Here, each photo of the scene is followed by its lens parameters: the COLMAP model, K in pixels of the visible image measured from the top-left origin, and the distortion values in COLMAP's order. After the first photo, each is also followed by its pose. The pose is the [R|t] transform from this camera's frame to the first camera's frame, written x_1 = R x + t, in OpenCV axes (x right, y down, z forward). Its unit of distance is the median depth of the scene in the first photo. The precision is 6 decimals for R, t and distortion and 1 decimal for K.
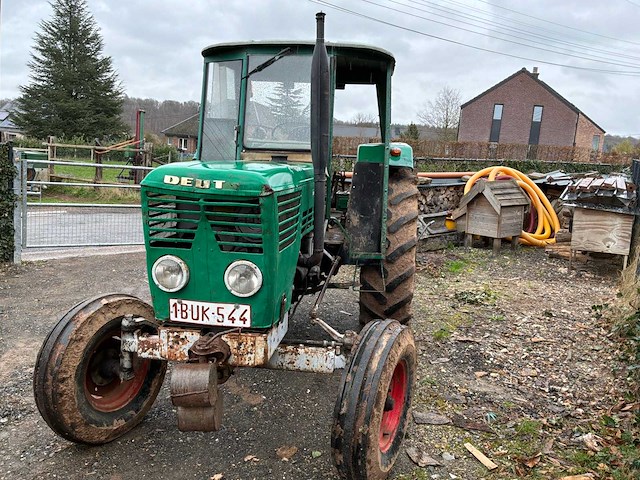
lens RADIAL K [[526.1, 0, 320.0], [0, 526.1, 240.0], [0, 0, 1]] dist [0.106959, -0.196997]
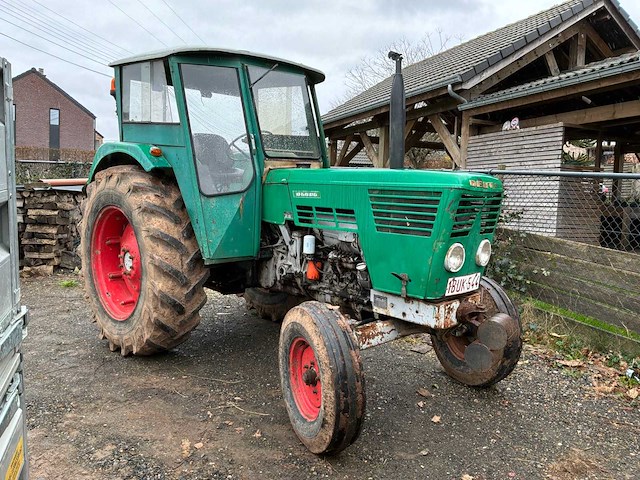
lens RADIAL K [[526.1, 0, 320.0], [0, 526.1, 240.0], [0, 0, 1]] dist [0.106959, -0.196997]
pose [[0.628897, -0.122386, 0.767795, -1.171023], [0.127425, 0.990404, 0.053497, -0.070145], [-0.766975, 0.064192, 0.638458, 0.350885]]
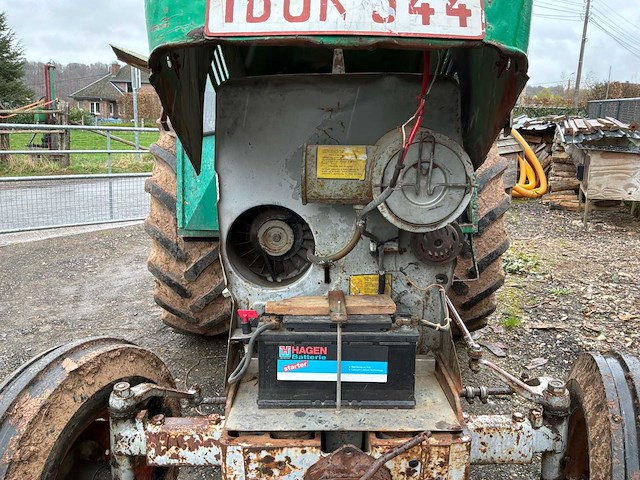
lens RADIAL K [[537.1, 0, 320.0], [0, 537.1, 240.0], [0, 0, 1]] dist [0.000676, -0.007934]
pose [[0.989587, -0.069451, 0.126068, -0.224179], [0.060135, 0.995273, 0.076261, -0.024636], [-0.130769, -0.067886, 0.989086, 0.472236]]
